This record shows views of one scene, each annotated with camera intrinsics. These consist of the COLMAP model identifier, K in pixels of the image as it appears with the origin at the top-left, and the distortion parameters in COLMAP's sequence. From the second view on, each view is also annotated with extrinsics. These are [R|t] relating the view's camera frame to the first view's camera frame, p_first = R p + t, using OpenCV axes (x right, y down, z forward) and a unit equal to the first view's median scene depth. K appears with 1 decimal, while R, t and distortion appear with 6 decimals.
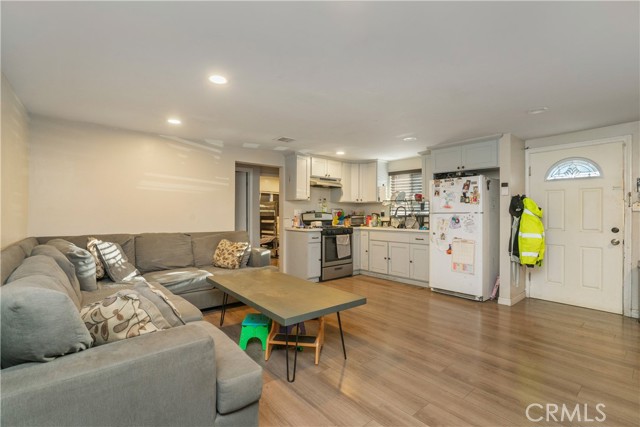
lens RADIAL K [[296.1, 0, 316.6], [0, 296.1, 207.2], [0, 0, 1]] dist [-0.035819, 0.000185]
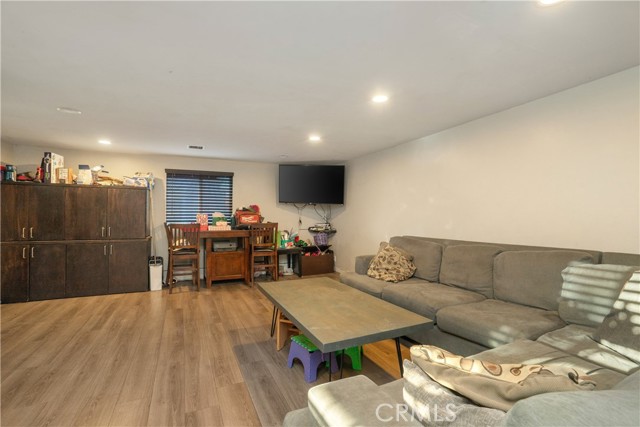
lens RADIAL K [[302.8, 0, 311.3], [0, 302.8, 221.6], [0, 0, 1]] dist [-0.000208, 0.000241]
pose [[-0.963218, -0.002886, 0.268704, -0.177384], [-0.003483, 0.999992, -0.001745, 0.021019], [-0.268697, -0.002616, -0.963221, 0.971818]]
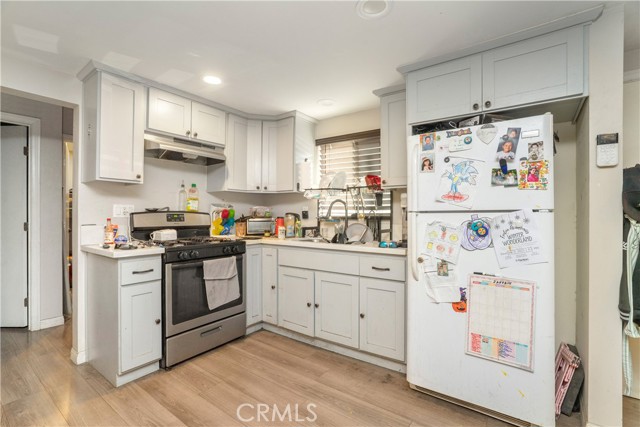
lens RADIAL K [[296.1, 0, 316.6], [0, 296.1, 207.2], [0, 0, 1]] dist [-0.035819, 0.000185]
pose [[0.970445, 0.004935, 0.241274, 0.124600], [-0.004451, 0.999987, -0.002552, 0.012468], [-0.241283, 0.001403, 0.970454, 0.513381]]
